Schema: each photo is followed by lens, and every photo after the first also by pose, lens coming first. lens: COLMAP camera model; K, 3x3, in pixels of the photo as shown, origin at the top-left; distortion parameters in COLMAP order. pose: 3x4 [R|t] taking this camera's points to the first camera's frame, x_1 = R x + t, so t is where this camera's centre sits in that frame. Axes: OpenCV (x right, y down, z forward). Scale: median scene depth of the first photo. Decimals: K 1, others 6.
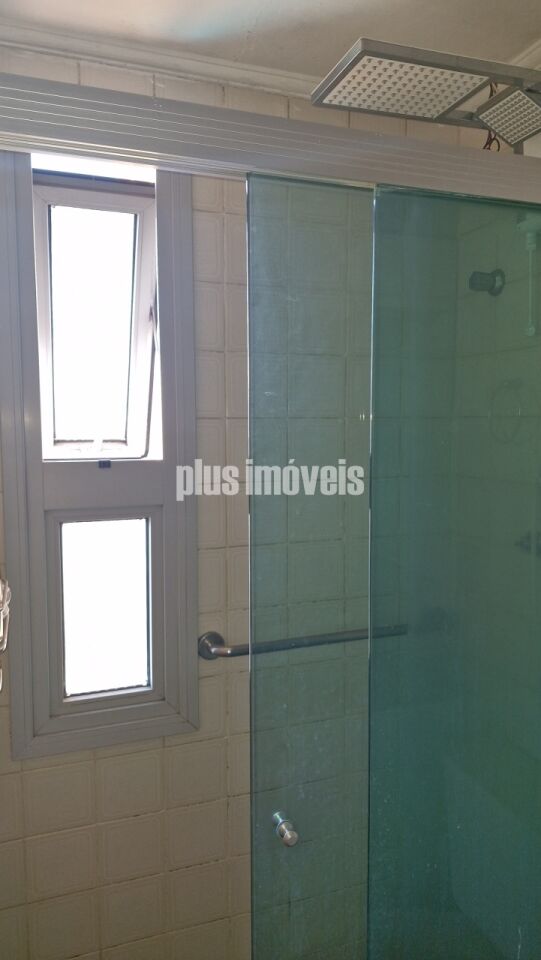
lens RADIAL K [[672.9, 0, 270.3], [0, 672.9, 479.8], [0, 0, 1]] dist [0.003404, 0.001083]
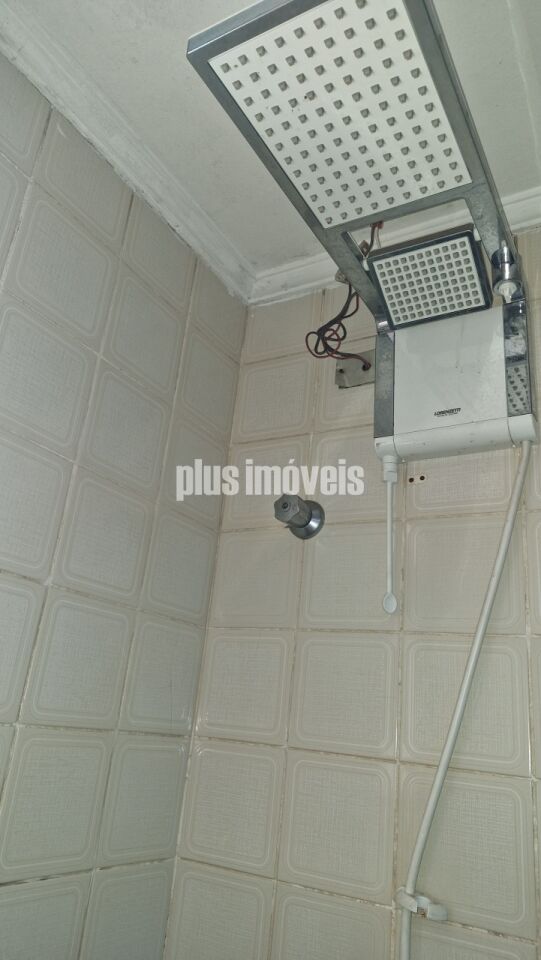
lens RADIAL K [[672.9, 0, 270.6], [0, 672.9, 478.5], [0, 0, 1]] dist [0.003404, 0.001083]
pose [[0.759592, 0.300268, 0.576939, -0.076214], [-0.045695, 0.909499, -0.413187, -0.078855], [-0.648793, 0.287490, 0.704569, 0.669263]]
